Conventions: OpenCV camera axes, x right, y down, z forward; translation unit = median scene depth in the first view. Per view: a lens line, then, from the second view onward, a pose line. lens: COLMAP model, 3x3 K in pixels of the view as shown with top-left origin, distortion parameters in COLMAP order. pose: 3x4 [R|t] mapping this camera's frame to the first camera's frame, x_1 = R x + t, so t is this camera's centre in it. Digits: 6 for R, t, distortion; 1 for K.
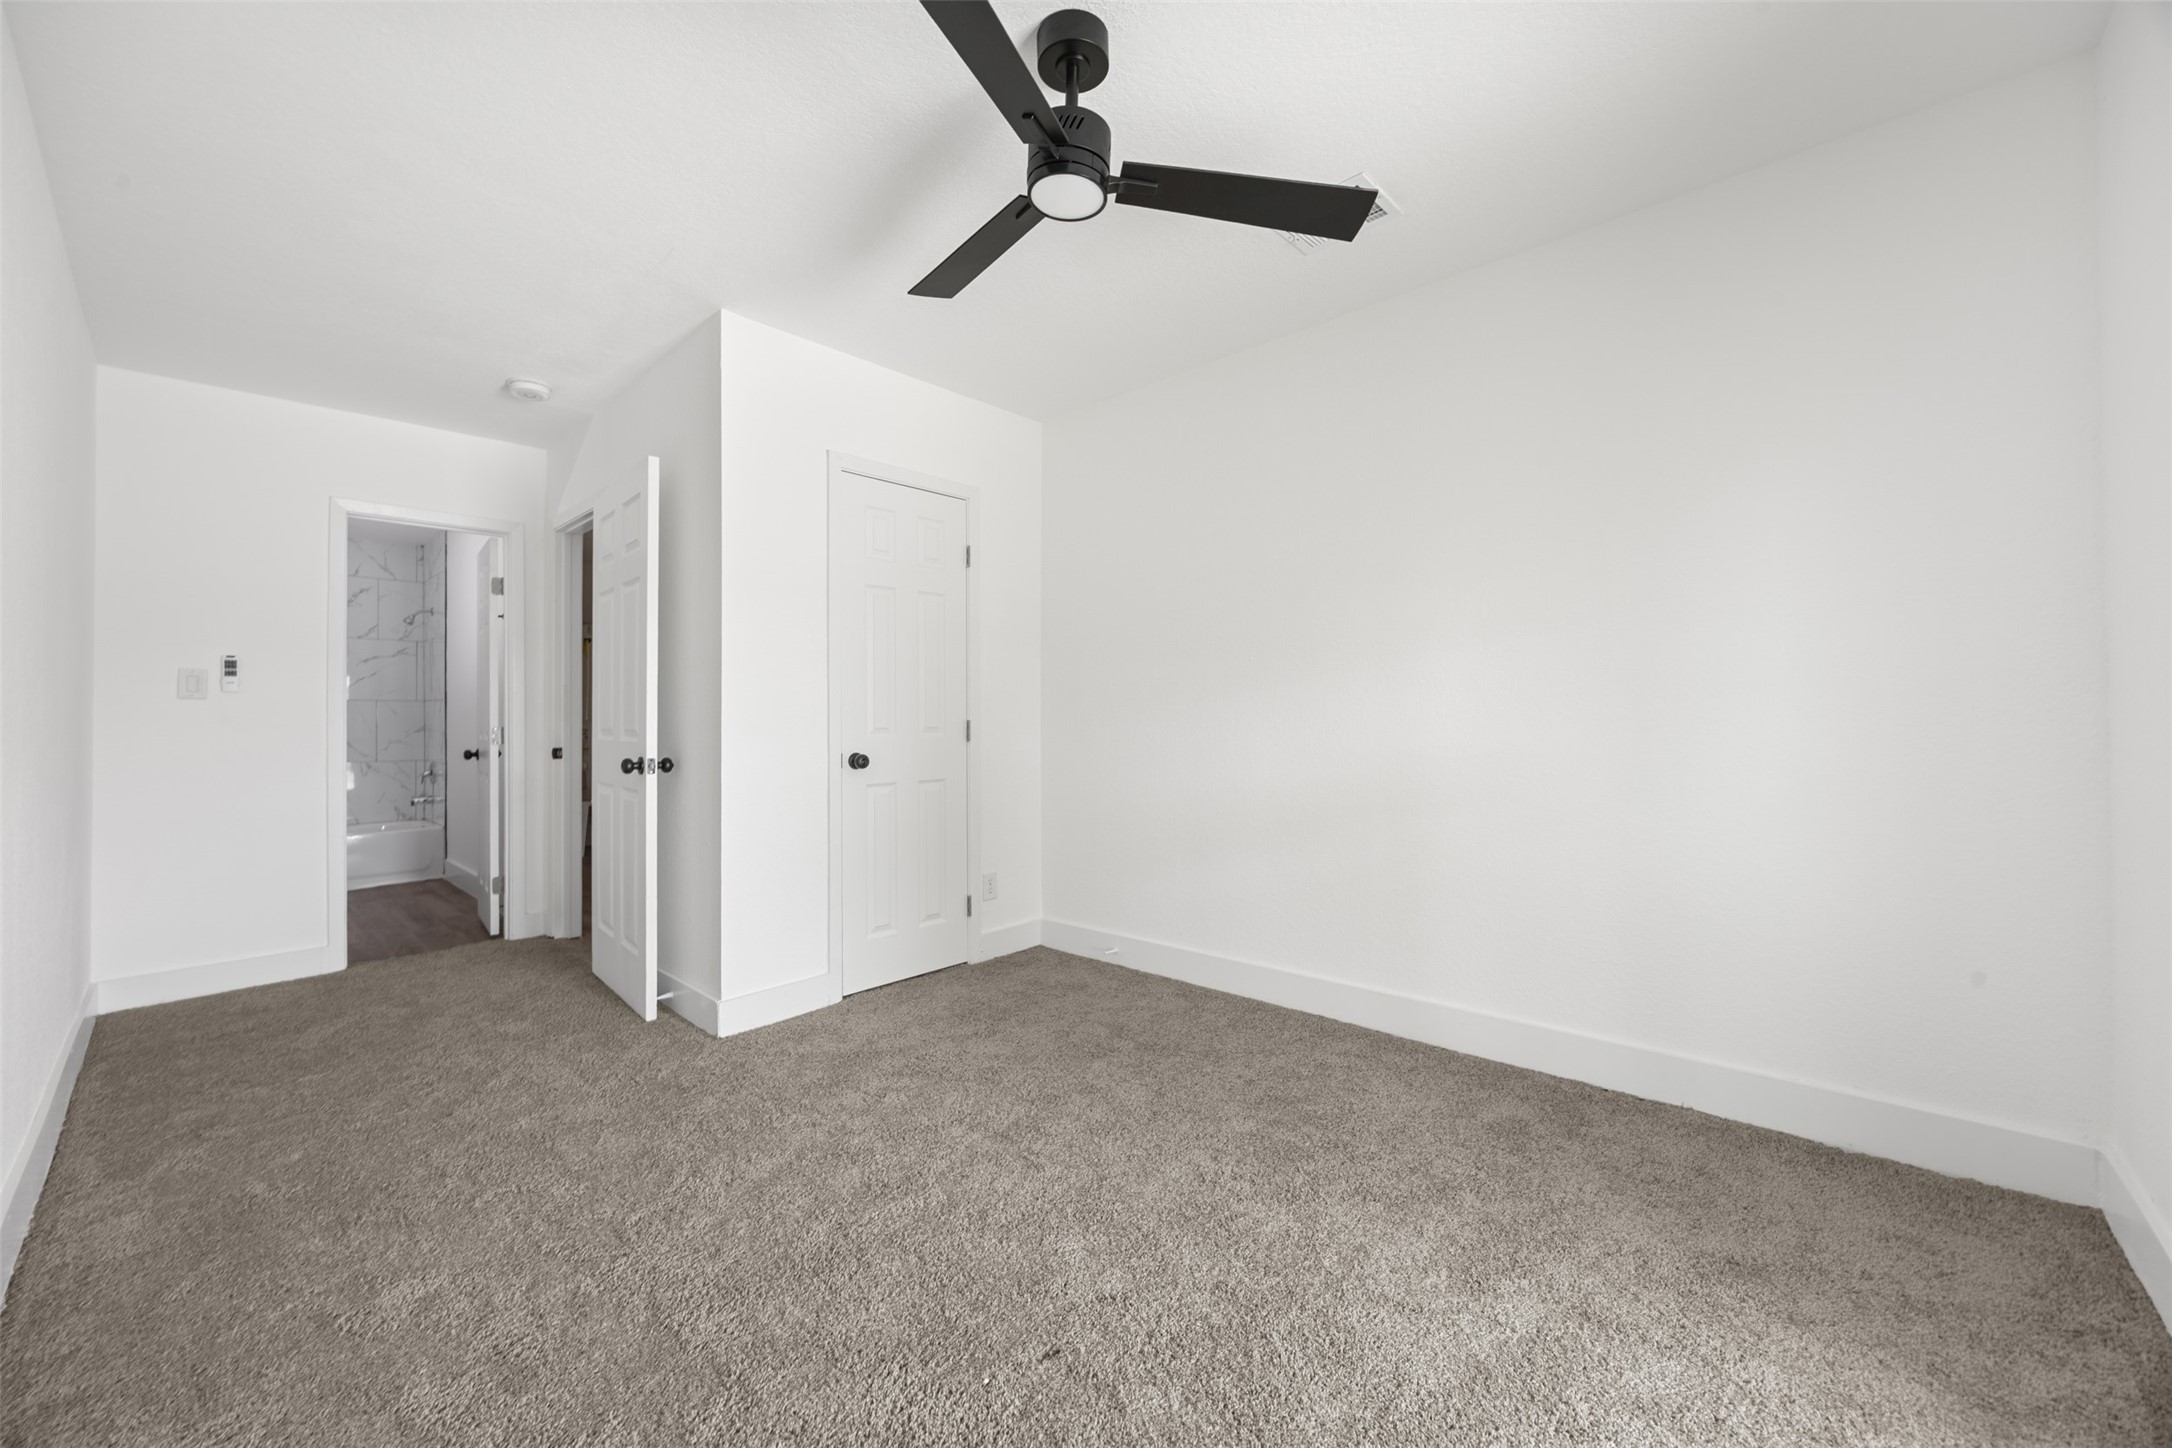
lens RADIAL K [[823.1, 0, 1092.8], [0, 823.1, 715.9], [0, 0, 1]] dist [-0.001695, 0.000084]
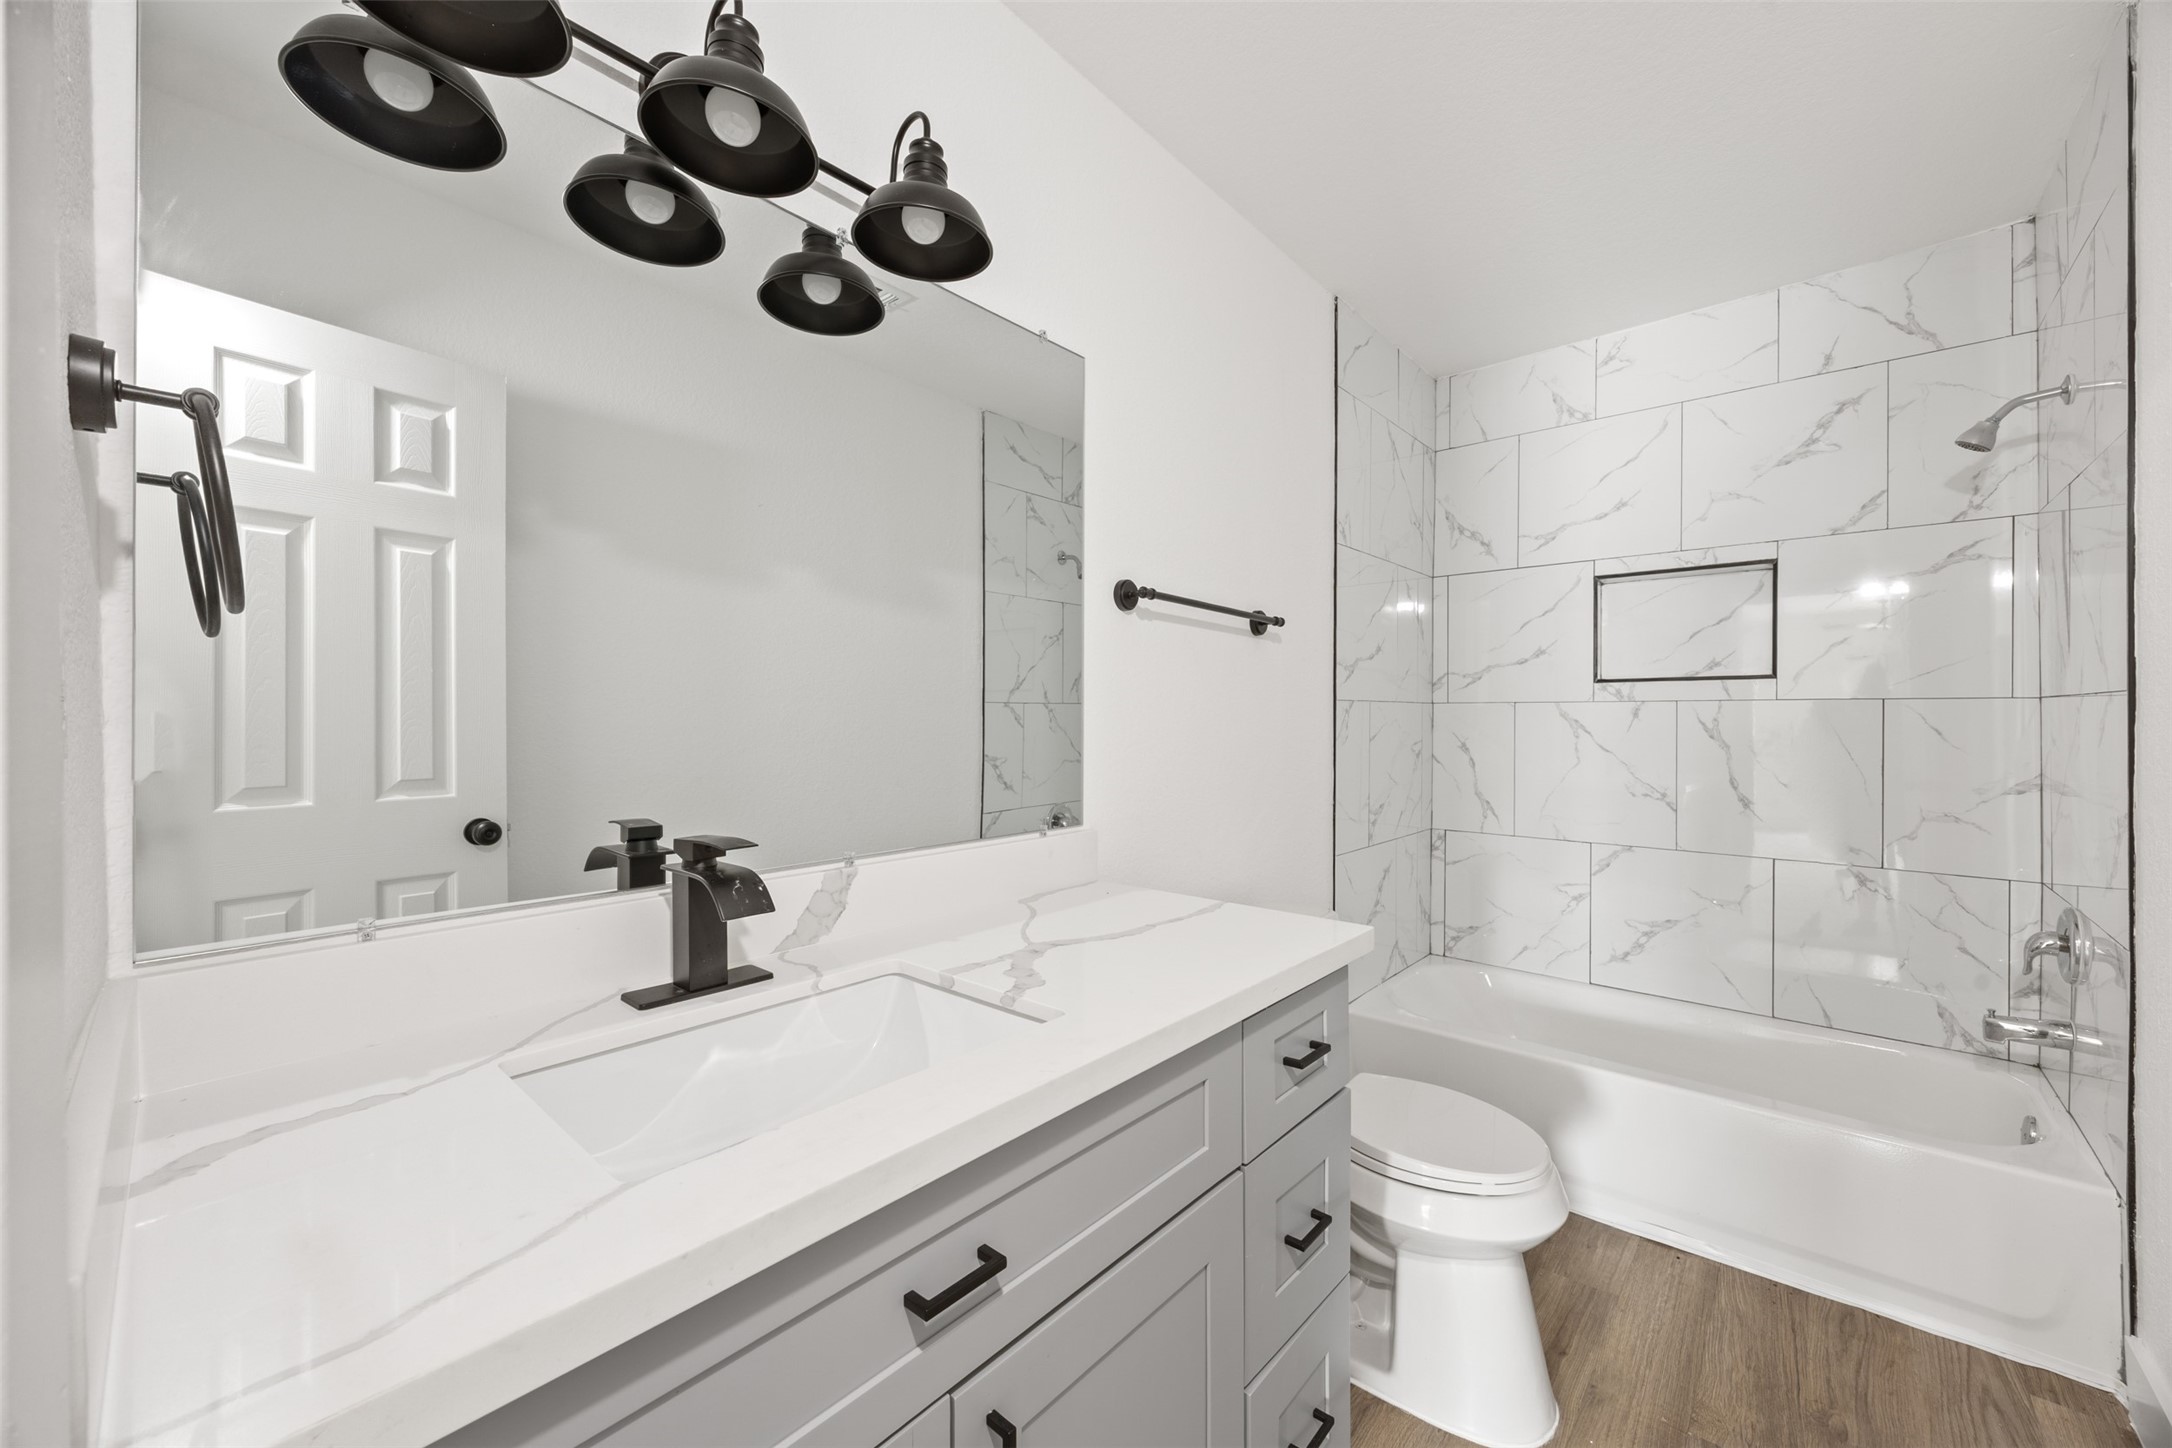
lens RADIAL K [[823.1, 0, 1092.8], [0, 823.1, 715.9], [0, 0, 1]] dist [-0.001695, 0.000084]
pose [[0.003171, 0.002389, -0.999992, -0.524961], [-0.005289, 0.999983, 0.002372, -0.012355], [0.999981, 0.005281, 0.003183, 0.666432]]
